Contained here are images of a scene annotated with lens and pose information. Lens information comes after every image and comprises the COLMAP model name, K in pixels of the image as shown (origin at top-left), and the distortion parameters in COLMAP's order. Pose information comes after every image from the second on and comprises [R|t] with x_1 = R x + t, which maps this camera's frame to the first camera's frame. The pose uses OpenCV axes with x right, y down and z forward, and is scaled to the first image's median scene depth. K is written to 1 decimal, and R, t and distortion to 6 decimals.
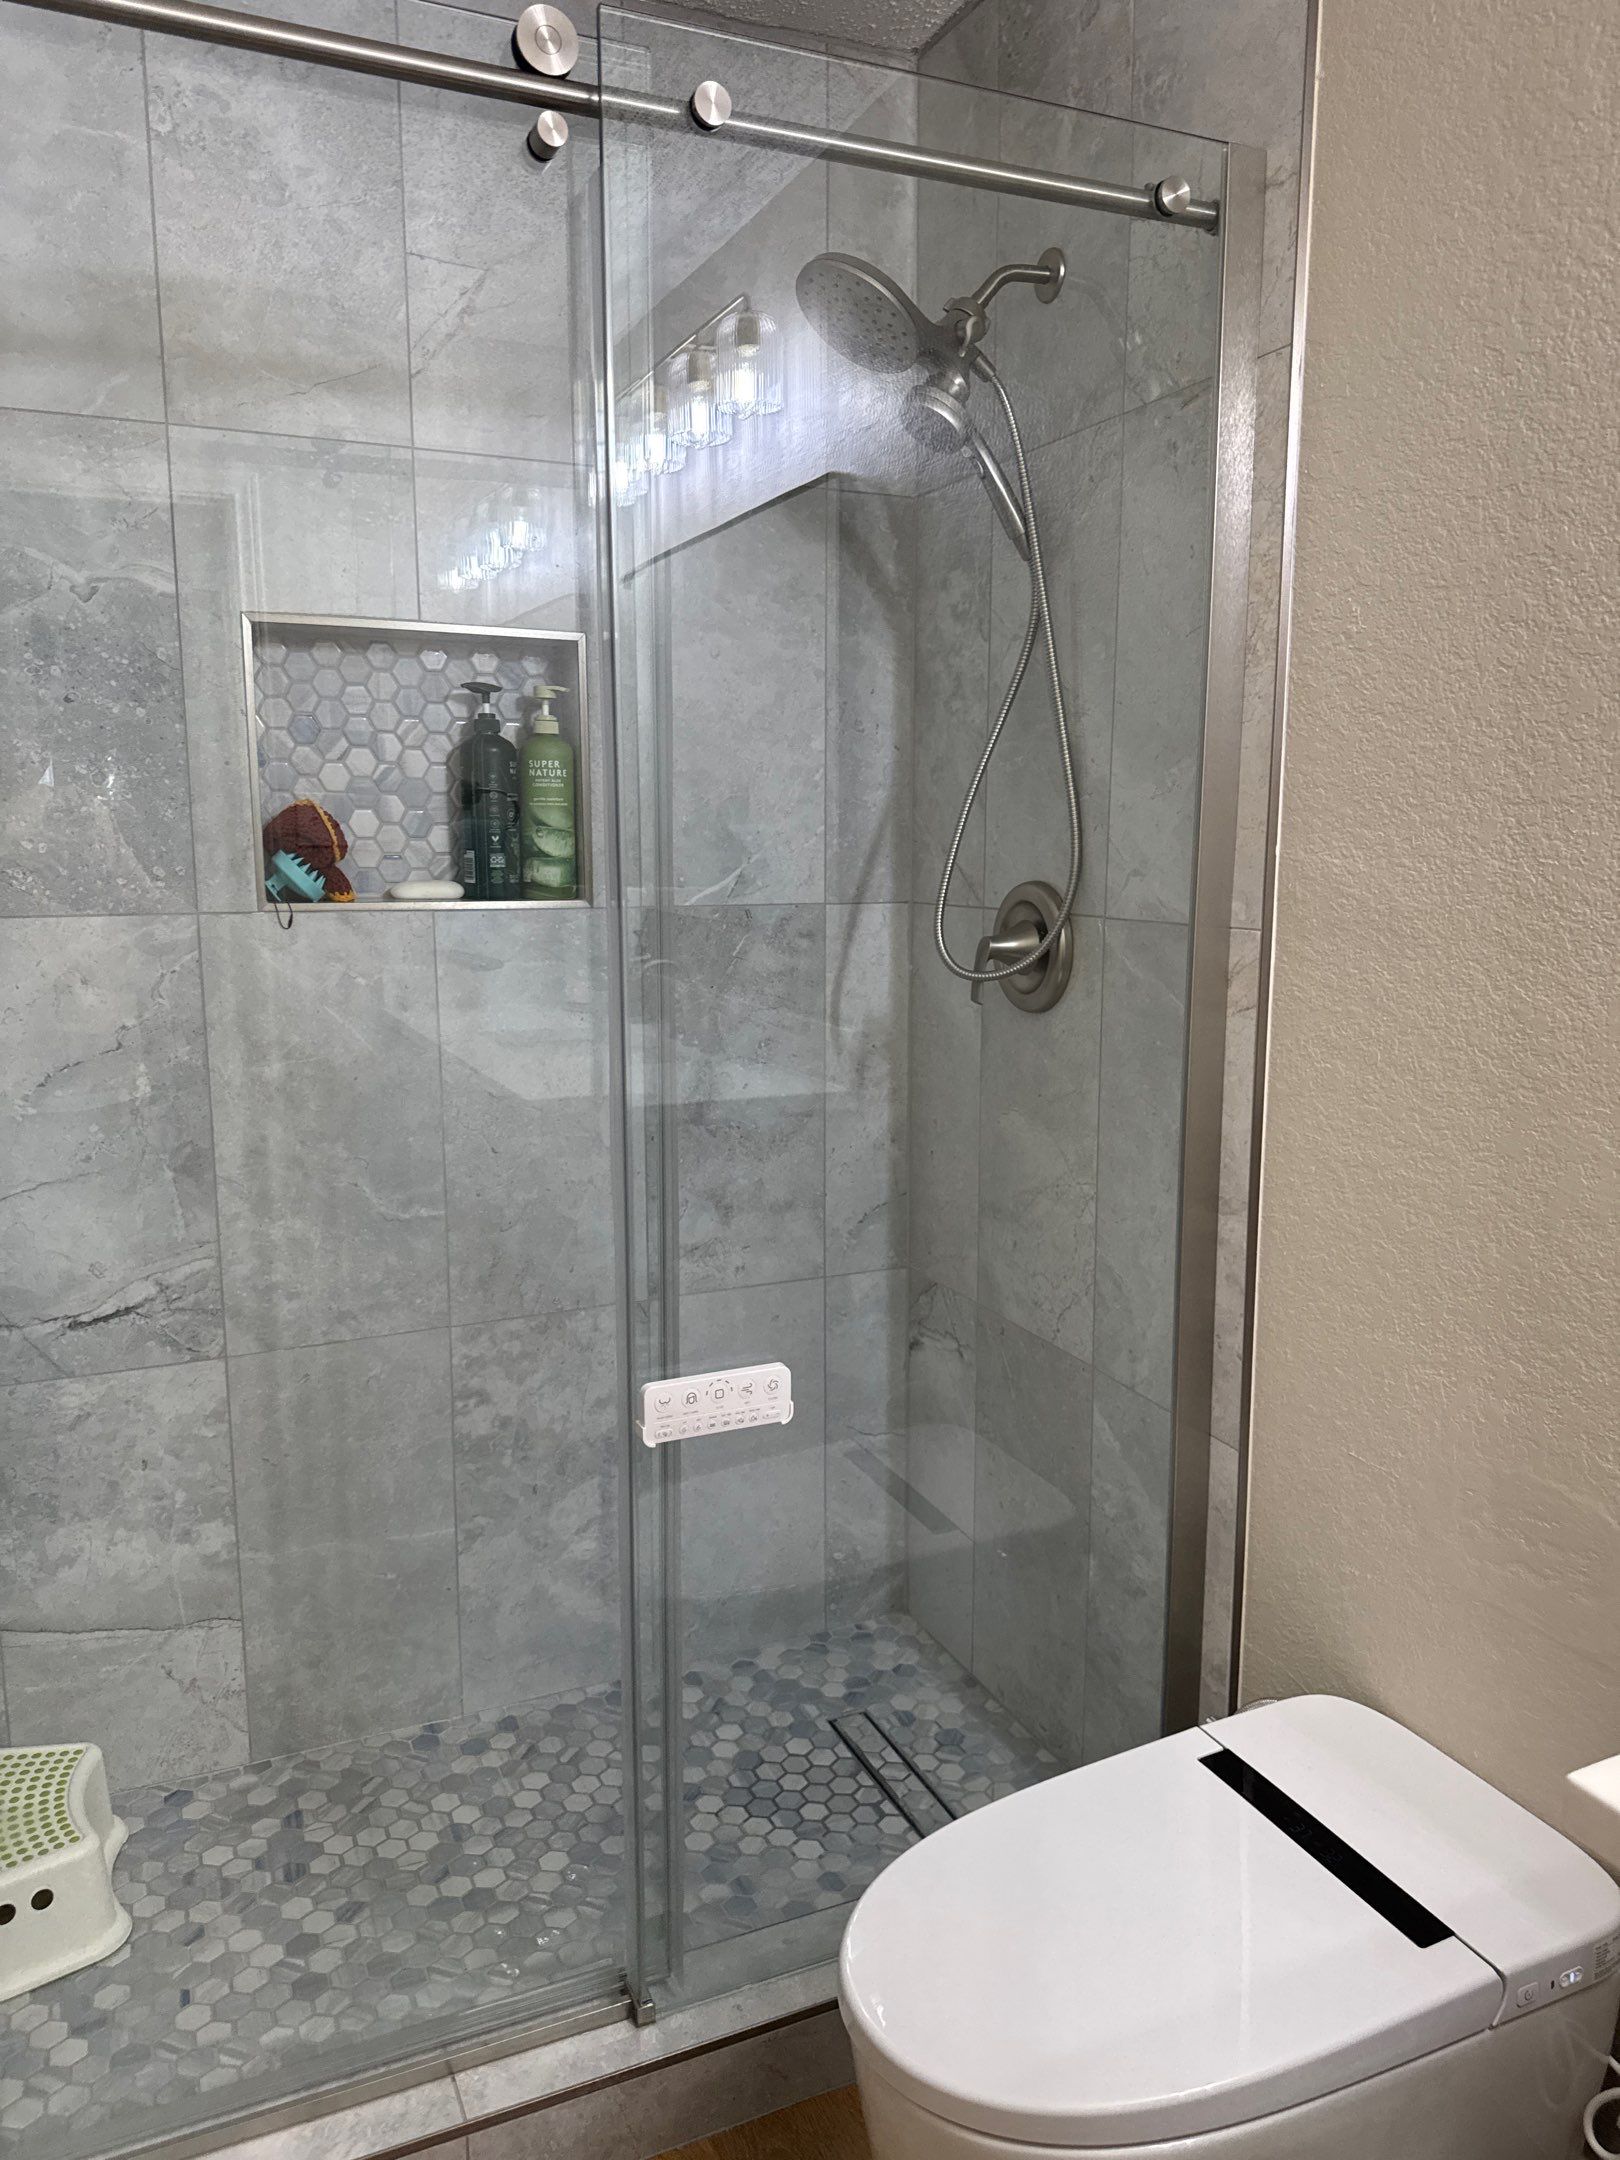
lens RADIAL K [[1559.7, 0, 821.6], [0, 1559.7, 1102.9], [0, 0, 1]] dist [0.091627, -0.132051]
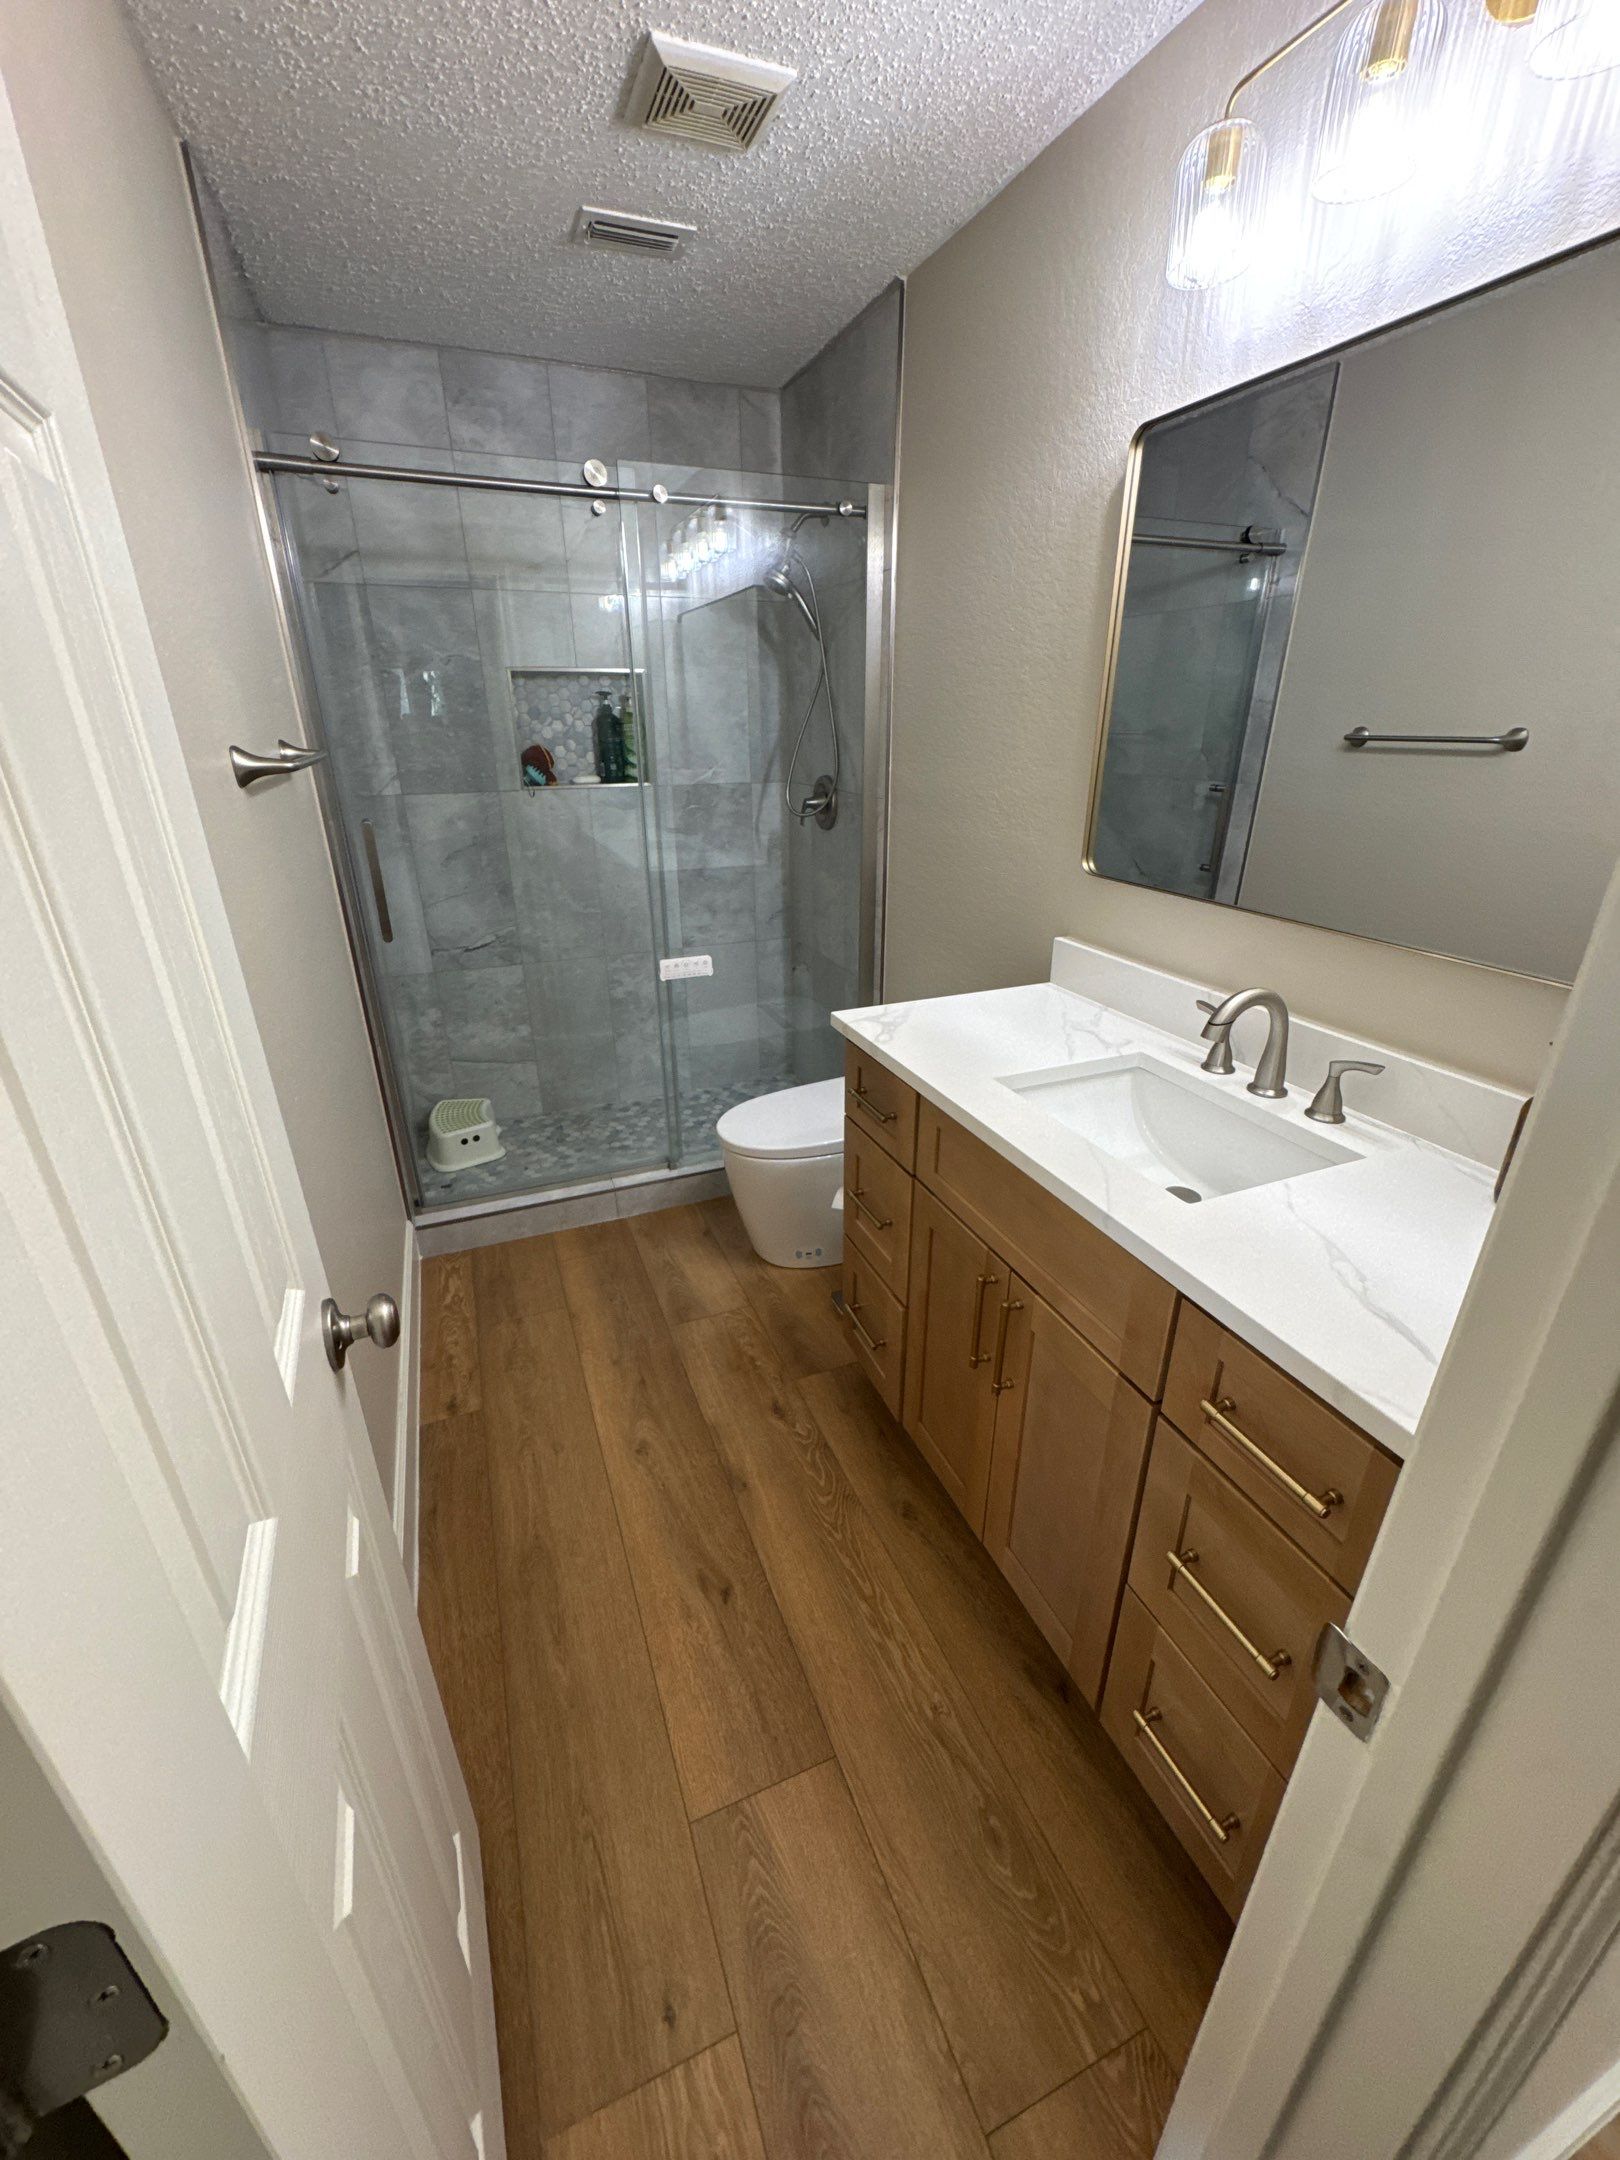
lens RADIAL K [[861.0, 0, 818.8], [0, 861.0, 1077.7], [0, 0, 1]] dist [0.015991, -0.005889]
pose [[0.999551, 0.006438, -0.029259, 0.169902], [0.000226, 0.974984, 0.222275, 0.023192], [0.029958, -0.222182, 0.974545, -0.458280]]
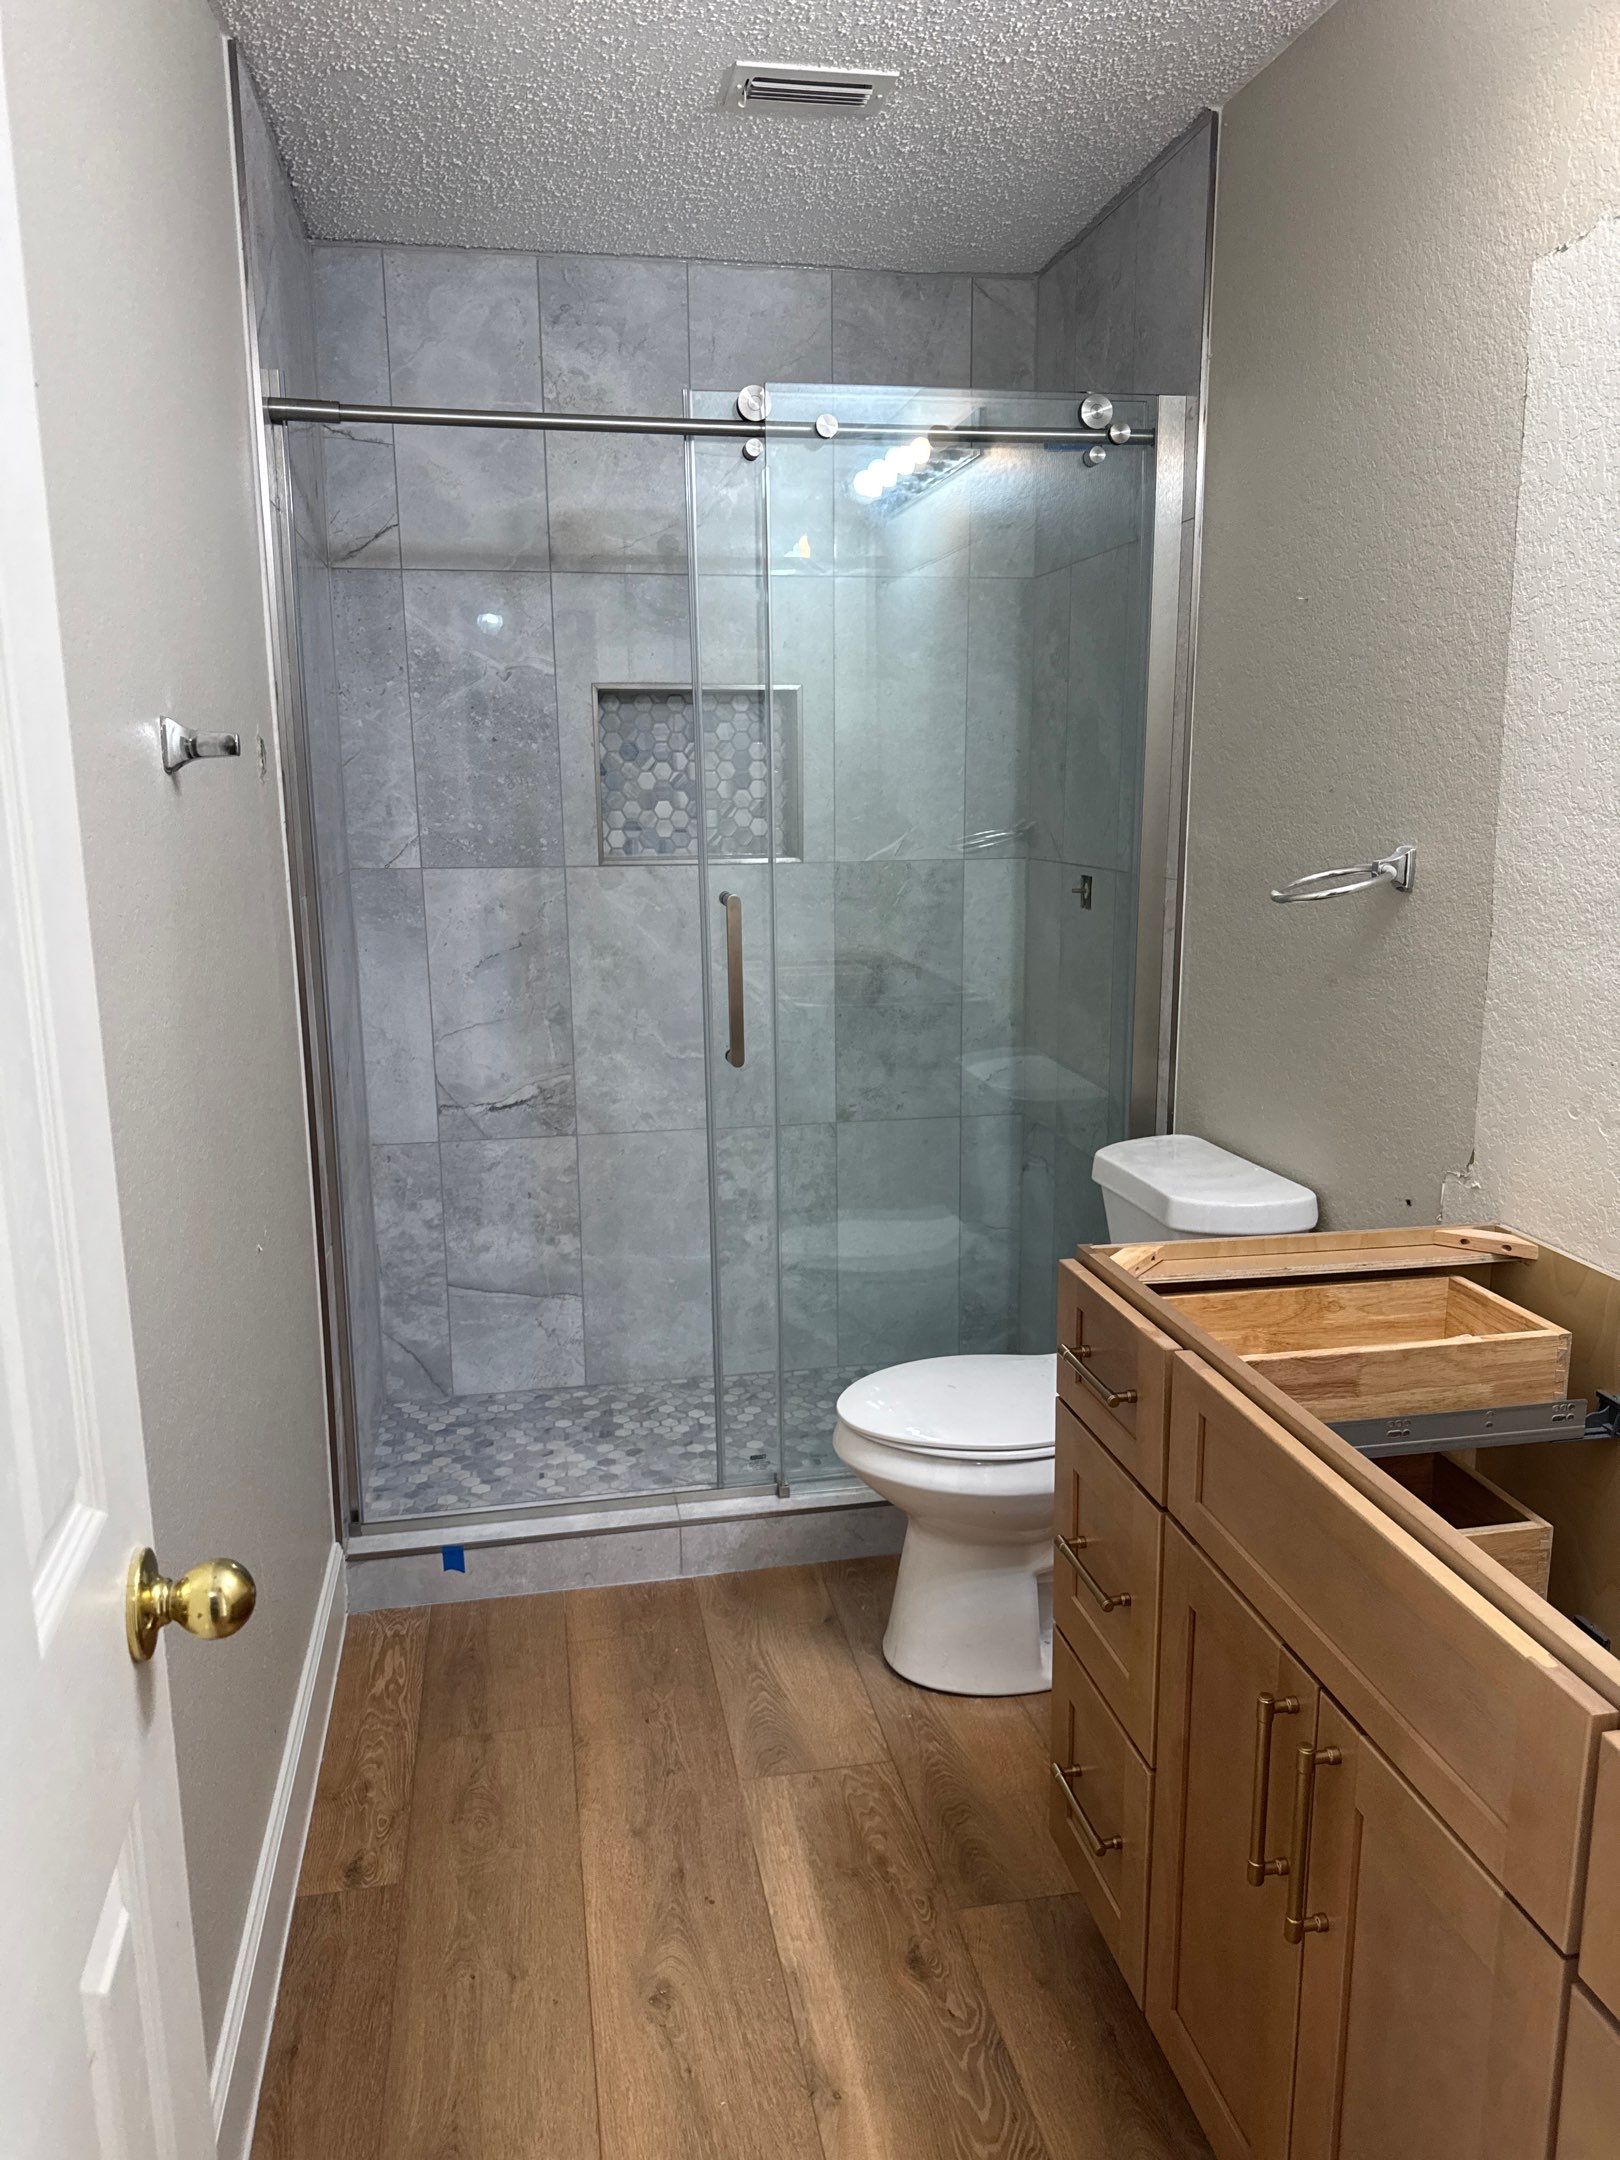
lens RADIAL K [[1517.7, 0, 814.5], [0, 1517.7, 1085.9], [0, 0, 1]] dist [0.108158, -0.117904]
pose [[0.974029, 0.036545, -0.223452, 0.220211], [-0.029597, 0.998971, 0.034367, 0.046921], [0.224478, -0.026861, 0.974109, -0.495679]]
